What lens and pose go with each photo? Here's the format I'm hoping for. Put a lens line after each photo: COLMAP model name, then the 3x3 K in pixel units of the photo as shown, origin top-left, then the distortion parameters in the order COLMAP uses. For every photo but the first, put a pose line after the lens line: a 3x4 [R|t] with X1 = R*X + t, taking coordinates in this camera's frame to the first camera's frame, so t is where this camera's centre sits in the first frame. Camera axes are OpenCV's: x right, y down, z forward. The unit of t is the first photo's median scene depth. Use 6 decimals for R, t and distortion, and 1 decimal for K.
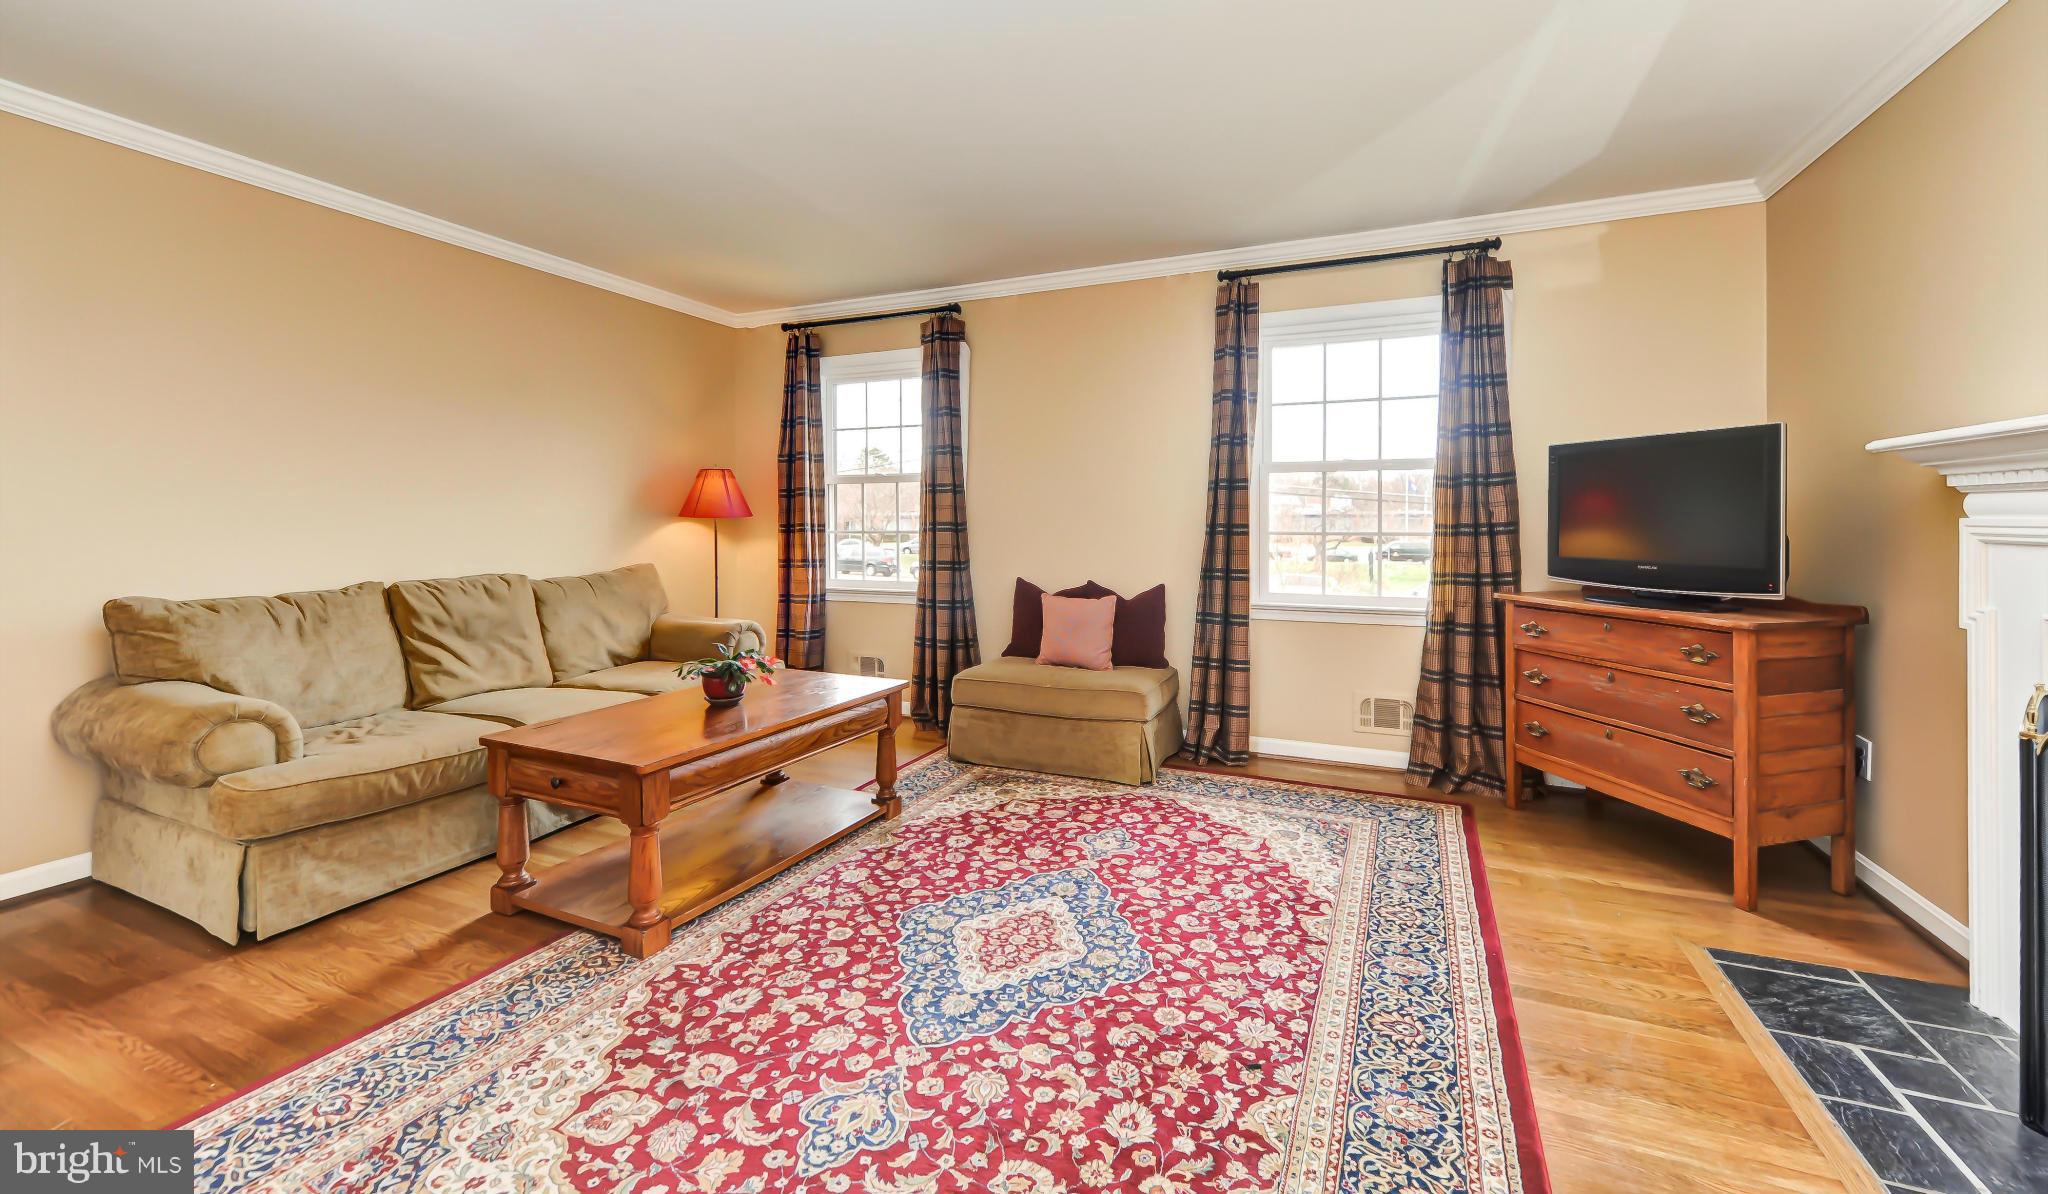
lens RADIAL K [[798.9, 0, 1033.5], [0, 798.9, 519.9], [0, 0, 1]] dist [0.002128, -0.000014]
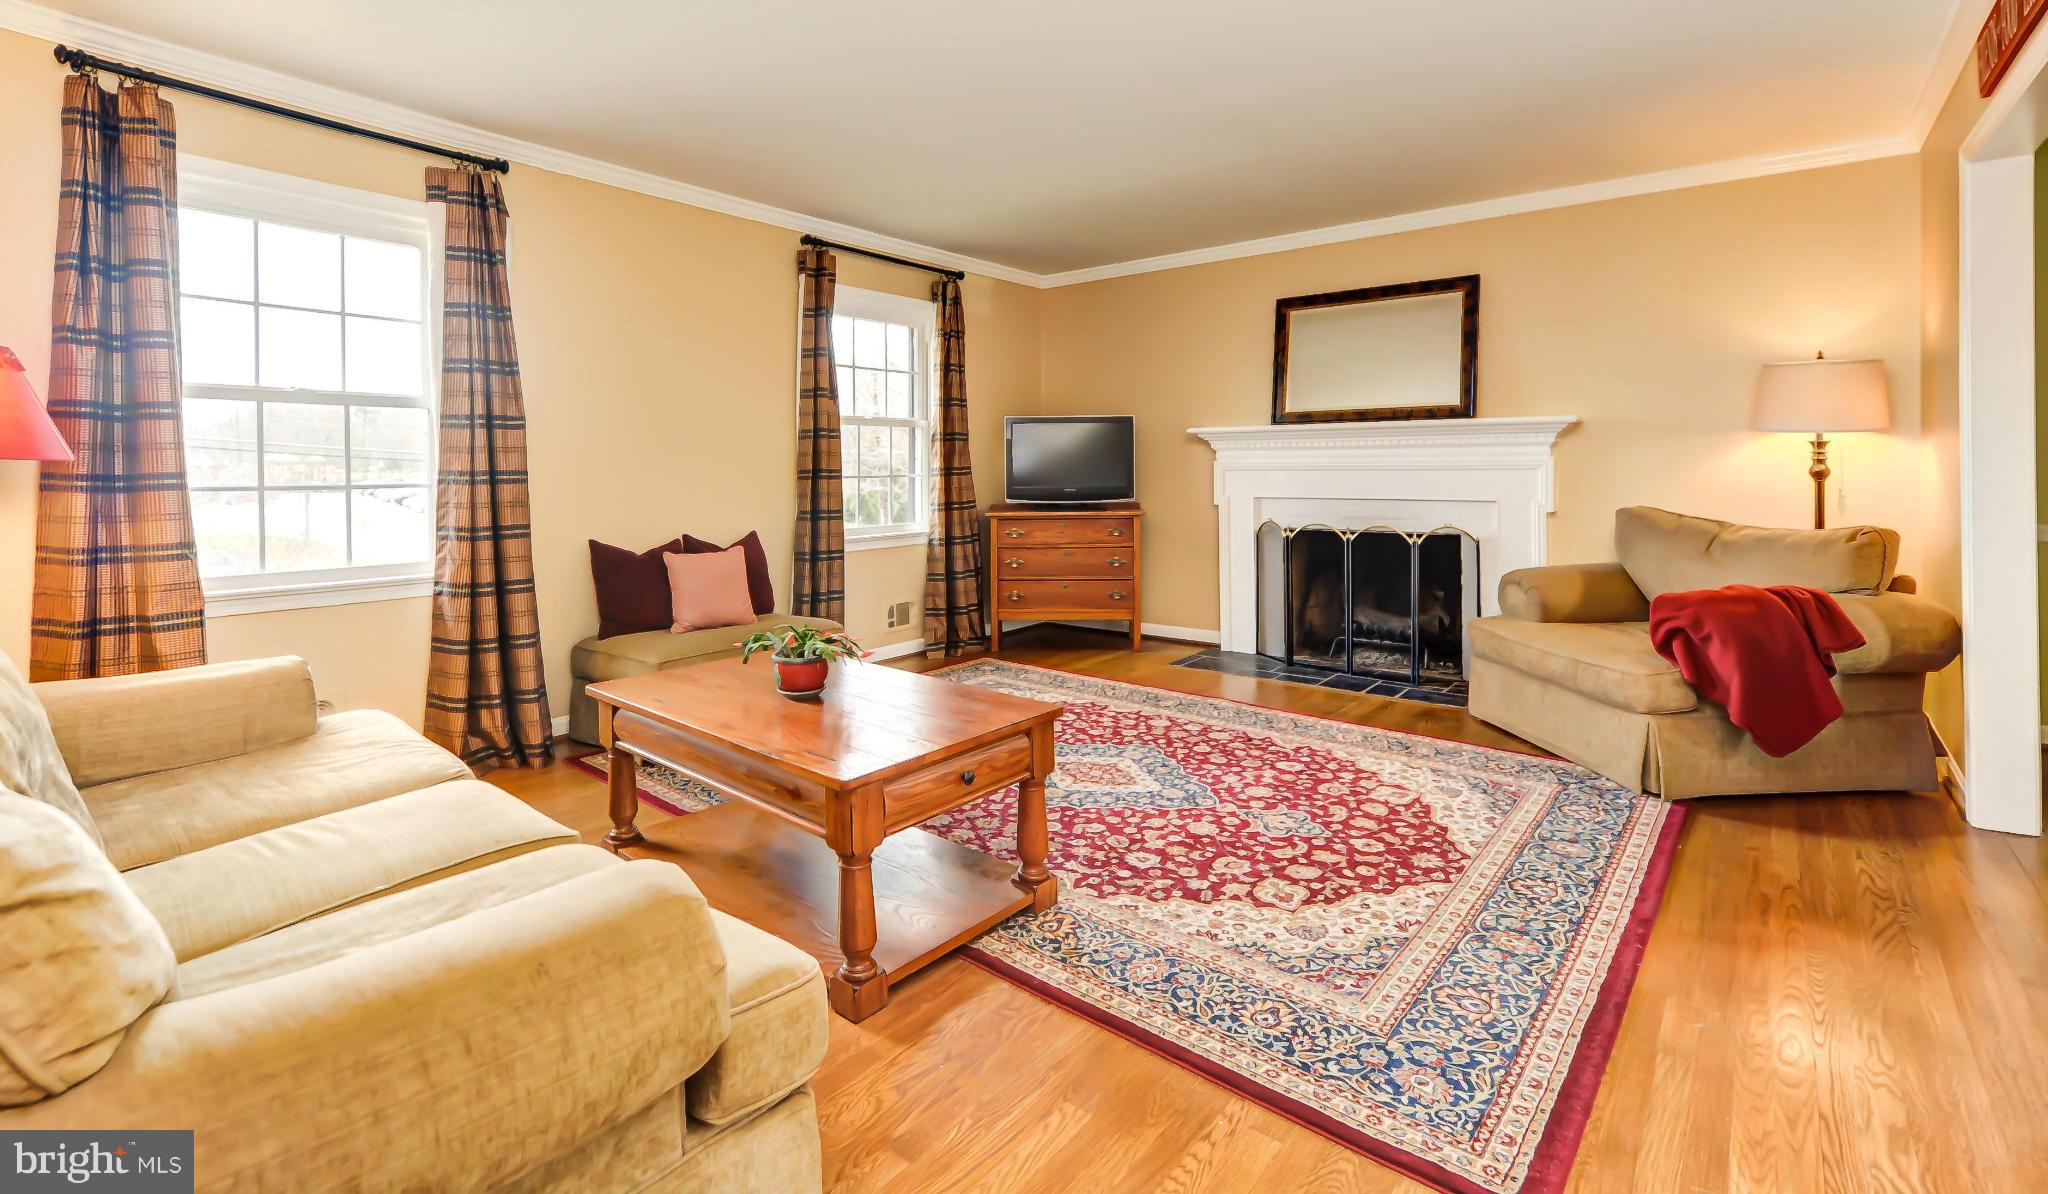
lens RADIAL K [[882.6, 0, 1020.5], [0, 882.6, 469.2], [0, 0, 1]] dist [0.060467, -0.000147]
pose [[0.289607, -0.009484, 0.957099, -1.096233], [0.008596, 0.999936, 0.007307, -0.002239], [-0.957107, 0.006111, 0.289670, 0.499426]]
